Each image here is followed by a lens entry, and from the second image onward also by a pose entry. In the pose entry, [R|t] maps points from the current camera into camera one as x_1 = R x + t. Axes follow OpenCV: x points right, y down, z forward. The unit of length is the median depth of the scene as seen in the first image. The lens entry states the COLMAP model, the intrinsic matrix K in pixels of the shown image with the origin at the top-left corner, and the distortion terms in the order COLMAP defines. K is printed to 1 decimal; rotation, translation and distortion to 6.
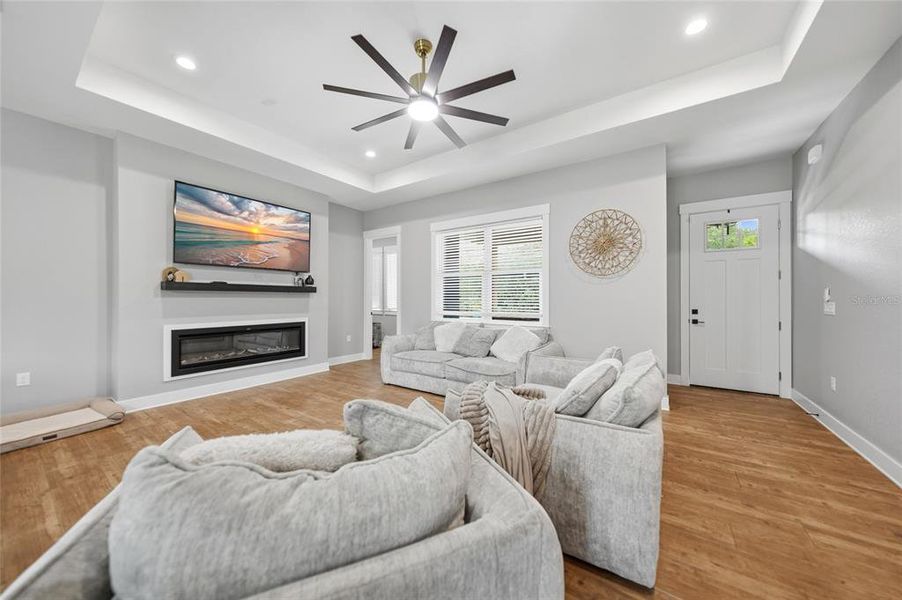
lens RADIAL K [[313.1, 0, 449.9], [0, 313.1, 296.9], [0, 0, 1]] dist [-0.000393, 0.000005]
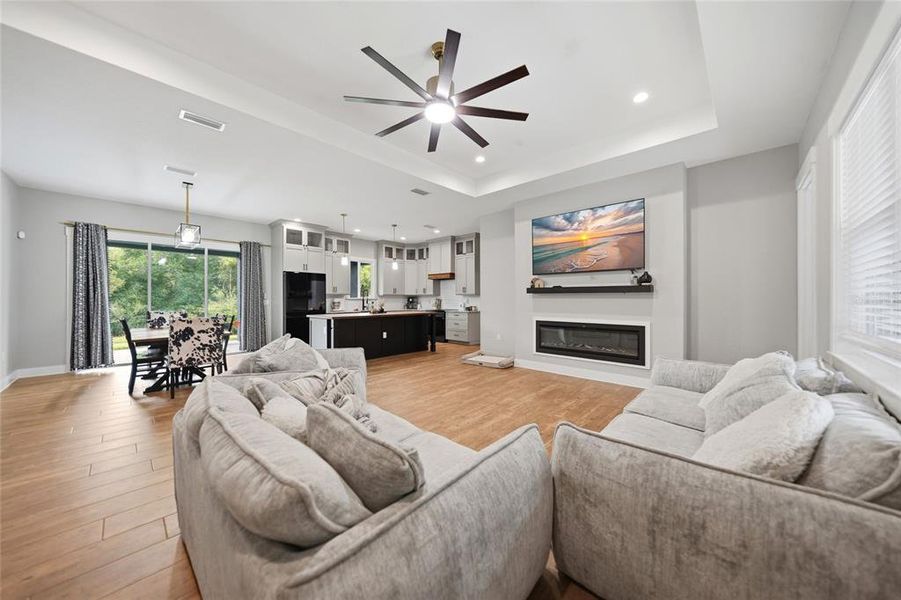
lens RADIAL K [[312.7, 0, 448.6], [0, 312.7, 300.7], [0, 0, 1]] dist [-0.000393, 0.000005]
pose [[-0.154741, 0.010597, -0.987898, 0.540443], [0.006755, 0.999930, 0.009668, -0.003172], [0.987932, -0.005178, -0.154802, 0.698712]]
